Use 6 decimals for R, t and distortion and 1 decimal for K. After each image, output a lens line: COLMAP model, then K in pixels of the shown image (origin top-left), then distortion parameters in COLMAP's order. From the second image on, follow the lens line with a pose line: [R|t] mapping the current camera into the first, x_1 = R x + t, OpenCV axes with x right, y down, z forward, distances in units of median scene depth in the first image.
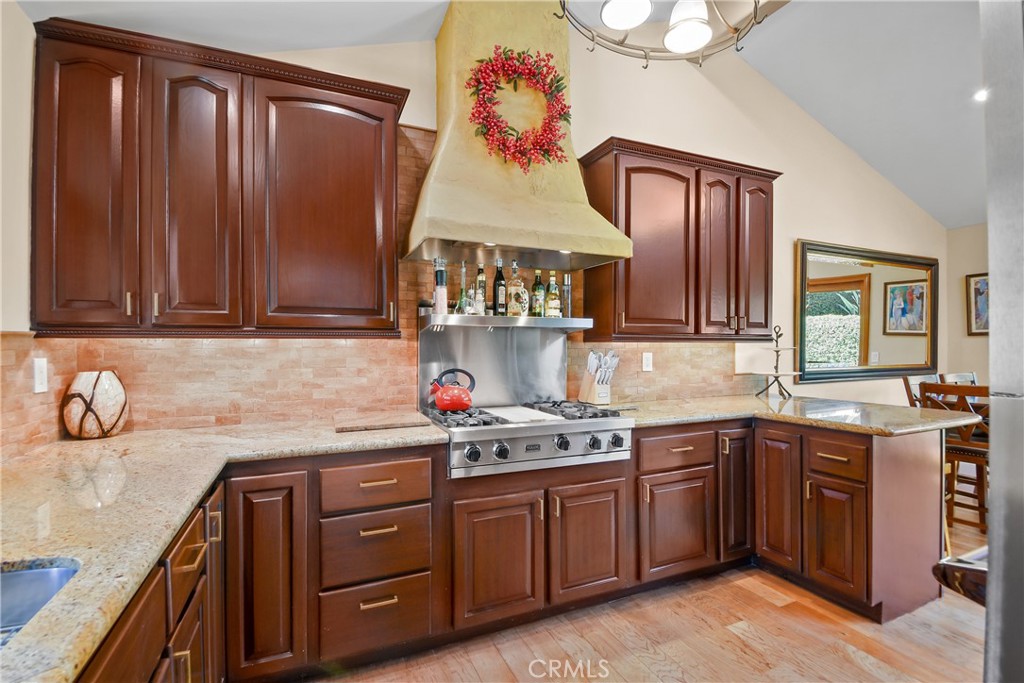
lens RADIAL K [[461.4, 0, 511.7], [0, 461.4, 349.3], [0, 0, 1]] dist [0.003272, -0.011288]
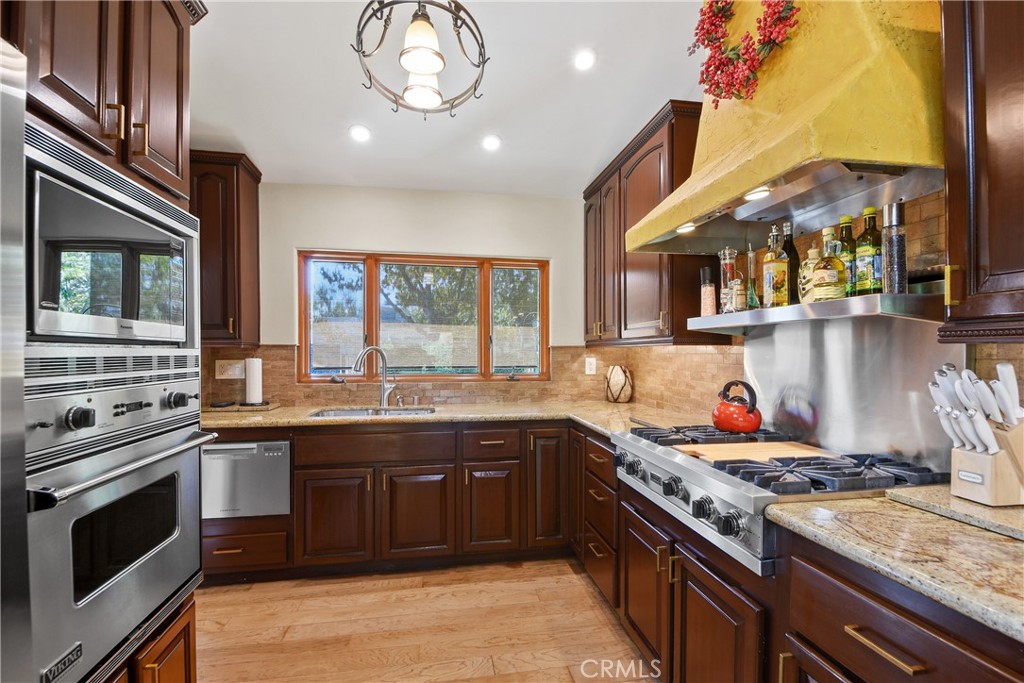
lens RADIAL K [[461.4, 0, 511.4], [0, 461.4, 359.5], [0, 0, 1]] dist [0.003272, -0.011288]
pose [[-0.235676, 0.017163, -0.971680, 0.575244], [-0.006282, 0.999796, 0.019183, -0.005570], [0.971811, 0.010625, -0.235521, 0.615266]]
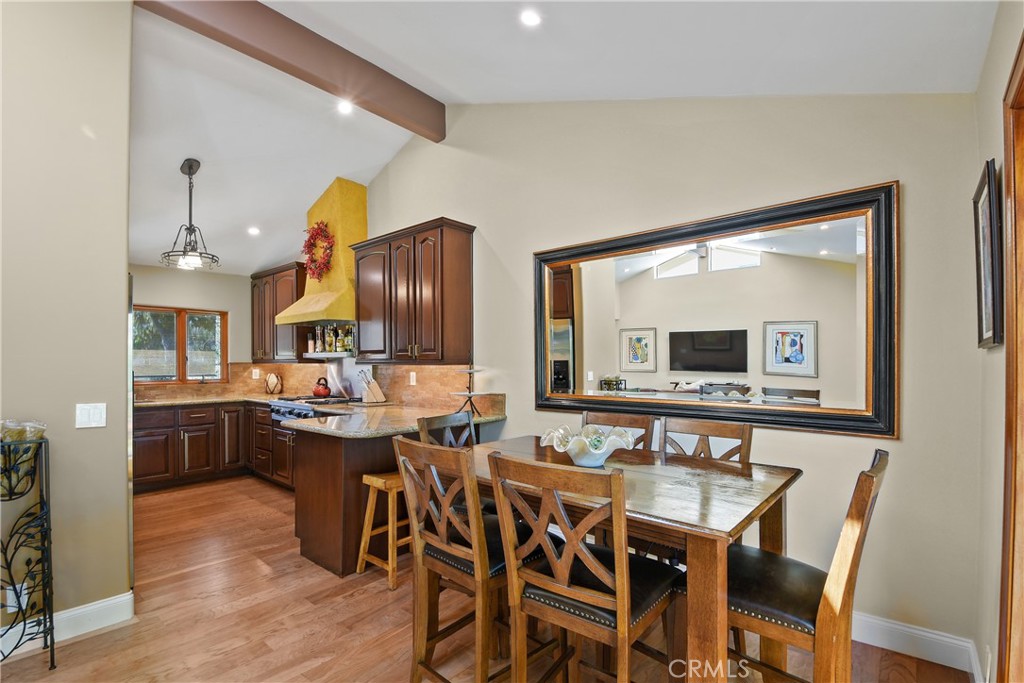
lens RADIAL K [[461.4, 0, 519.6], [0, 461.4, 362.9], [0, 0, 1]] dist [0.003272, -0.011288]
pose [[0.454844, 0.001568, -0.890570, 1.681658], [-0.006523, 0.999977, -0.001571, -0.020486], [0.890547, 0.006523, 0.454844, 0.644044]]
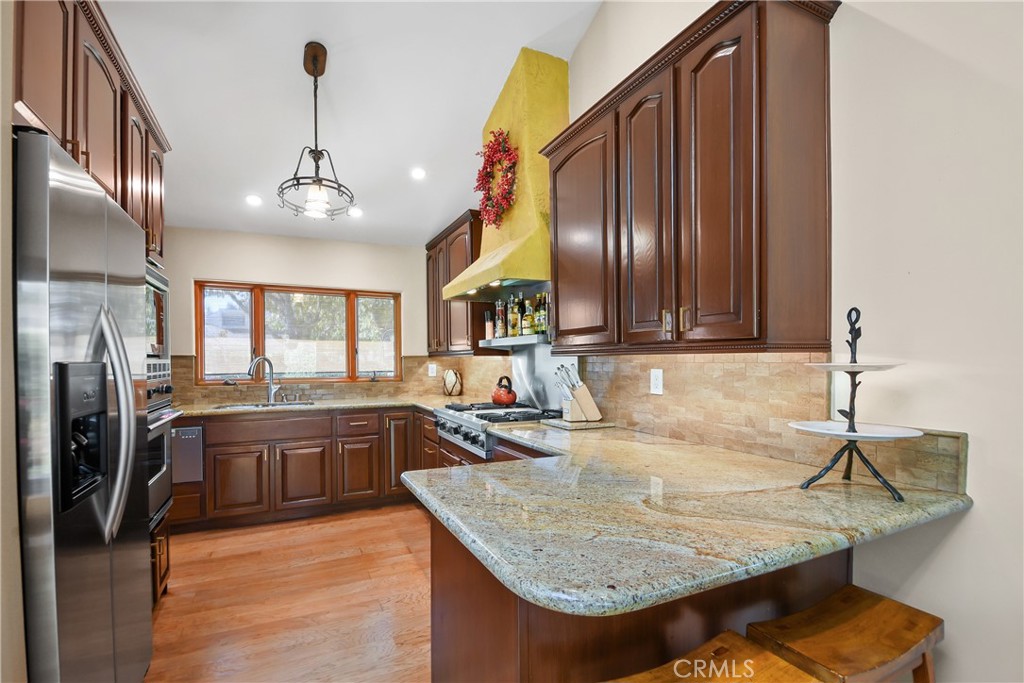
lens RADIAL K [[461.4, 0, 511.1], [0, 461.4, 368.0], [0, 0, 1]] dist [0.003272, -0.011288]
pose [[0.046087, 0.019528, -0.998747, 1.003156], [-0.002832, 0.999807, 0.019418, -0.007697], [0.998933, 0.001933, 0.046133, 0.731100]]
